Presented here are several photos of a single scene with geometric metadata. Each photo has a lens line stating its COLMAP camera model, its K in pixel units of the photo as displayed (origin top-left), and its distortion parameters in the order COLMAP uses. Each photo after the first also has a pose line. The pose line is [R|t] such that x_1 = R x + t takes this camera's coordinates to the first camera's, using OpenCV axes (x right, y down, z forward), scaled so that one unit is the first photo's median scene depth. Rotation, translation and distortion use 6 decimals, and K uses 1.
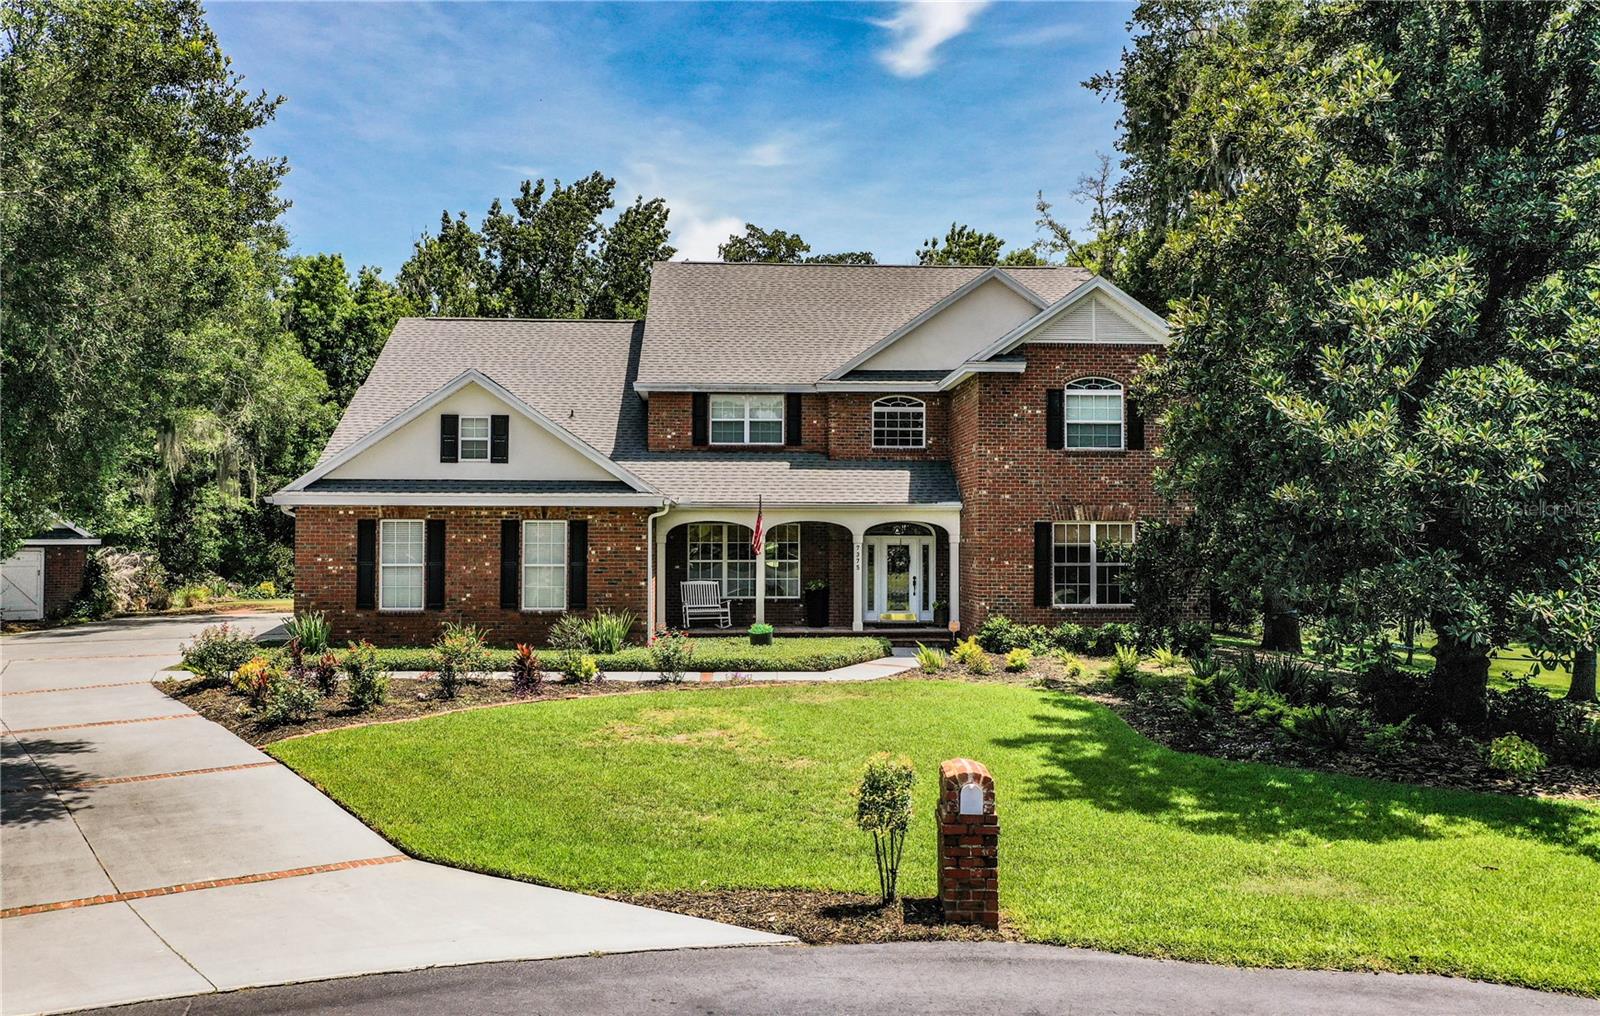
lens RADIAL K [[1167.6, 0, 817.5], [0, 1167.6, 505.5], [0, 0, 1]] dist [0.061491, -0.002937]
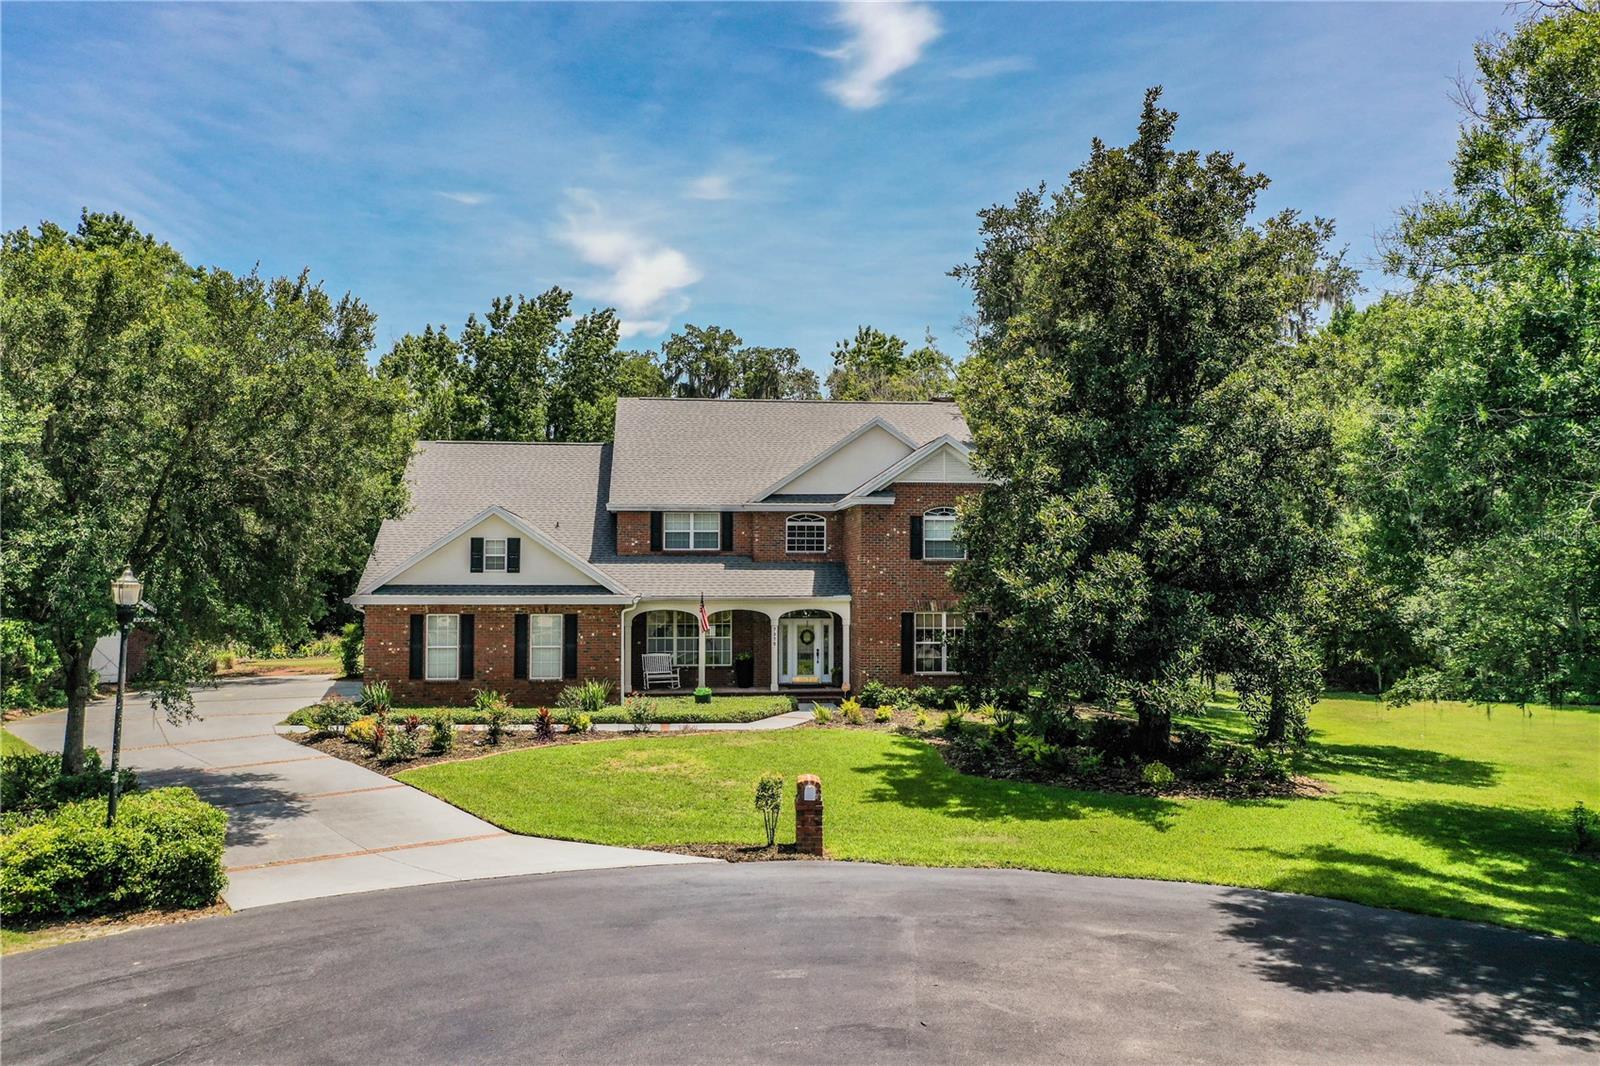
lens RADIAL K [[1265.4, 0, 800.0], [0, 1265.4, 533.0], [0, 0, 1]] dist [0.108129, 0.002177]
pose [[0.999406, 0.000373, 0.034472, 0.014891], [-0.000540, 0.999988, 0.004836, -0.090716], [-0.034470, -0.004852, 0.999394, -0.511976]]
